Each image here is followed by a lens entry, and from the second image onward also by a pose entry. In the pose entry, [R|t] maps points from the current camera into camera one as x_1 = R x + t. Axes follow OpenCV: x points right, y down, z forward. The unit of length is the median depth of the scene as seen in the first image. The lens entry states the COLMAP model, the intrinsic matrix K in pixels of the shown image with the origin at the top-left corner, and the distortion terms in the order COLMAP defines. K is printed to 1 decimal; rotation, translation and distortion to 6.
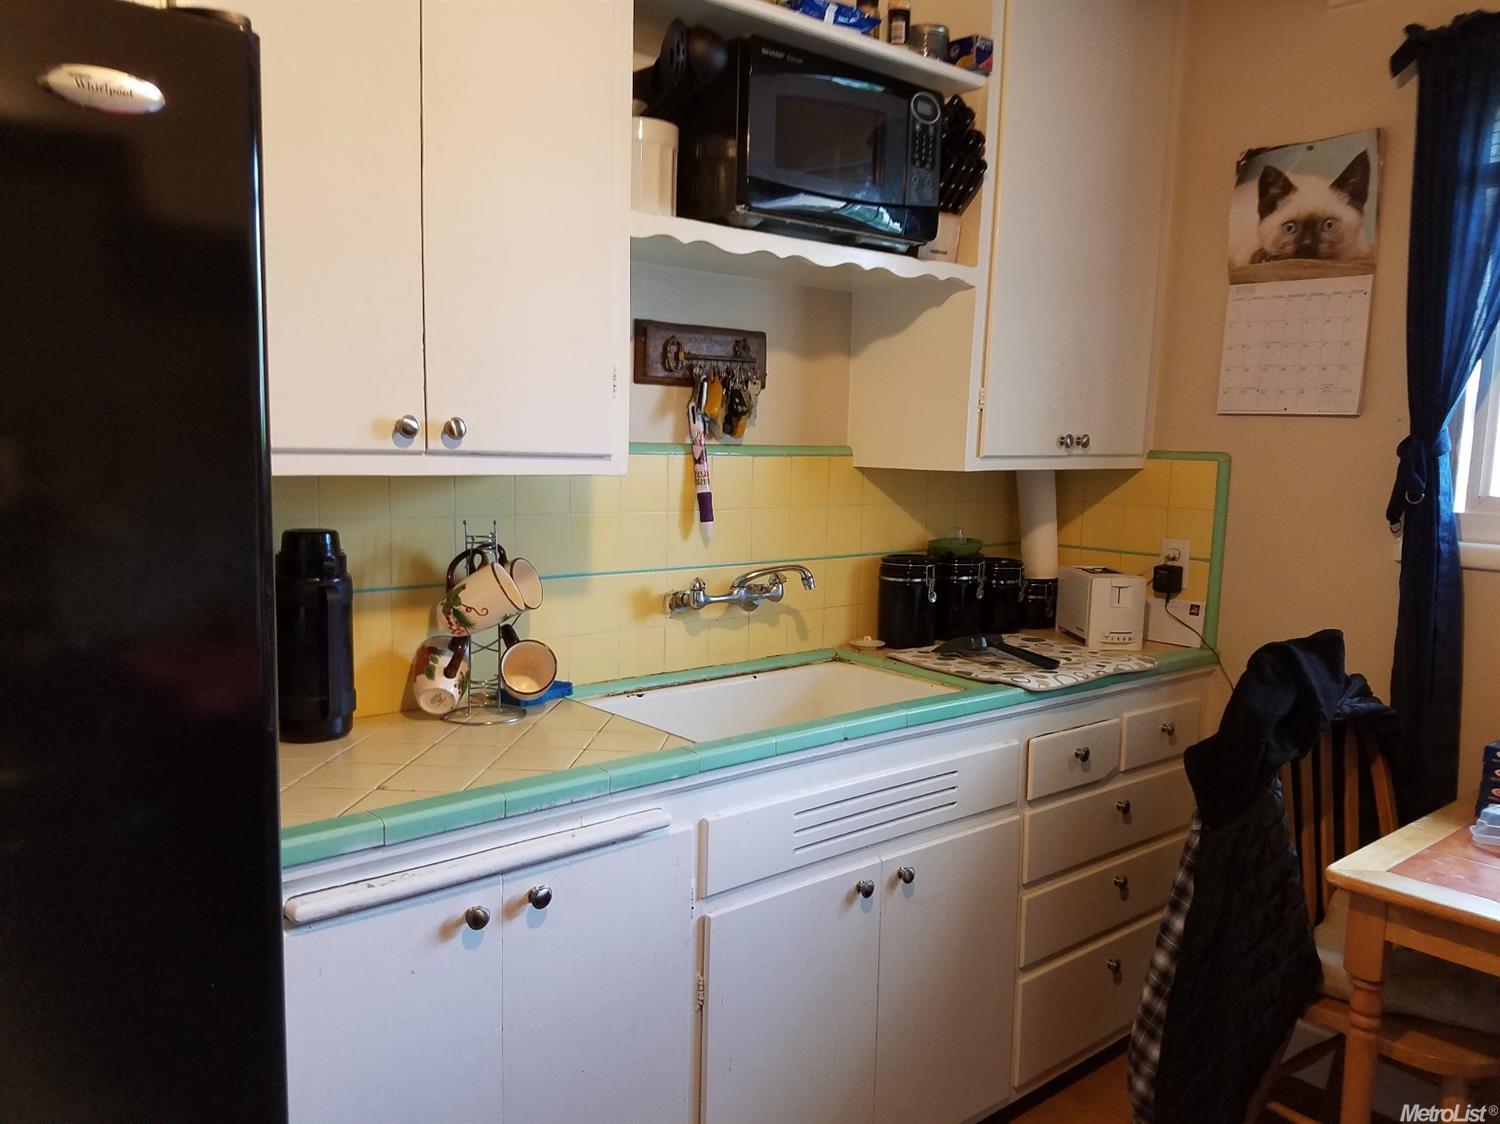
lens RADIAL K [[1161.8, 0, 748.6], [0, 1161.8, 584.7], [0, 0, 1]] dist [0.156408, -0.259788]
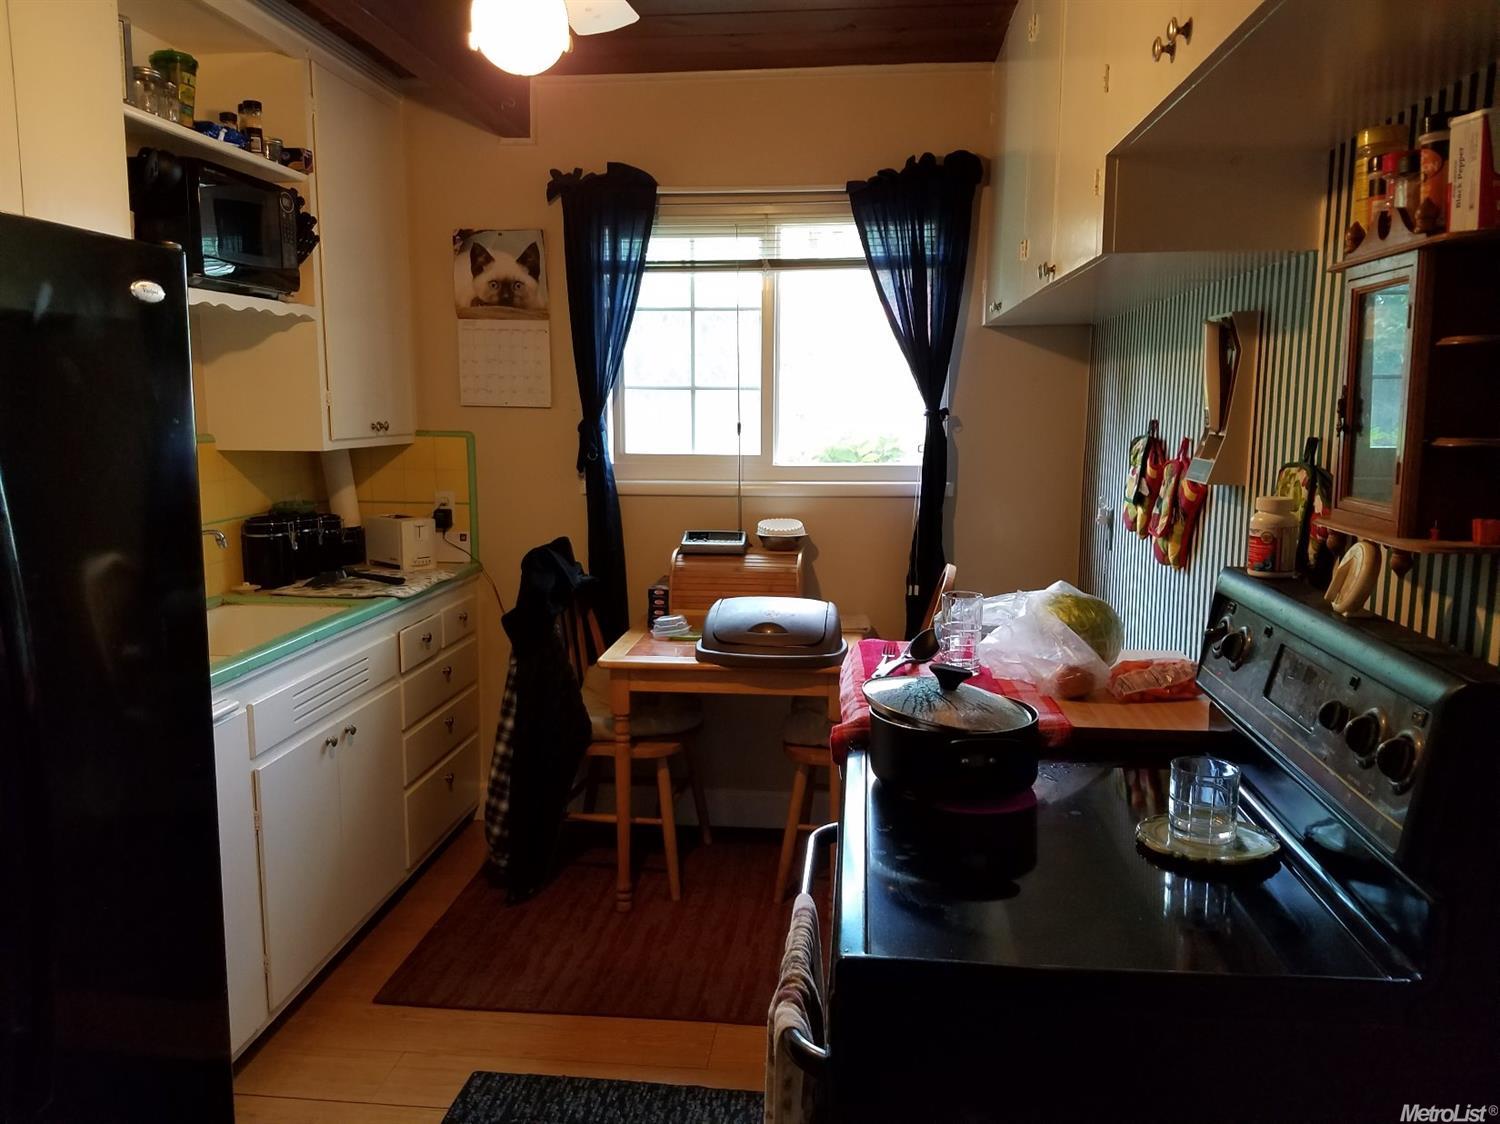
lens RADIAL K [[1161.8, 0, 748.6], [0, 1161.8, 584.7], [0, 0, 1]] dist [0.156408, -0.259788]
pose [[0.726722, -0.130479, 0.674427, -0.409782], [0.104500, 0.991367, 0.079193, 0.001279], [-0.678937, 0.012926, 0.734083, -0.368241]]
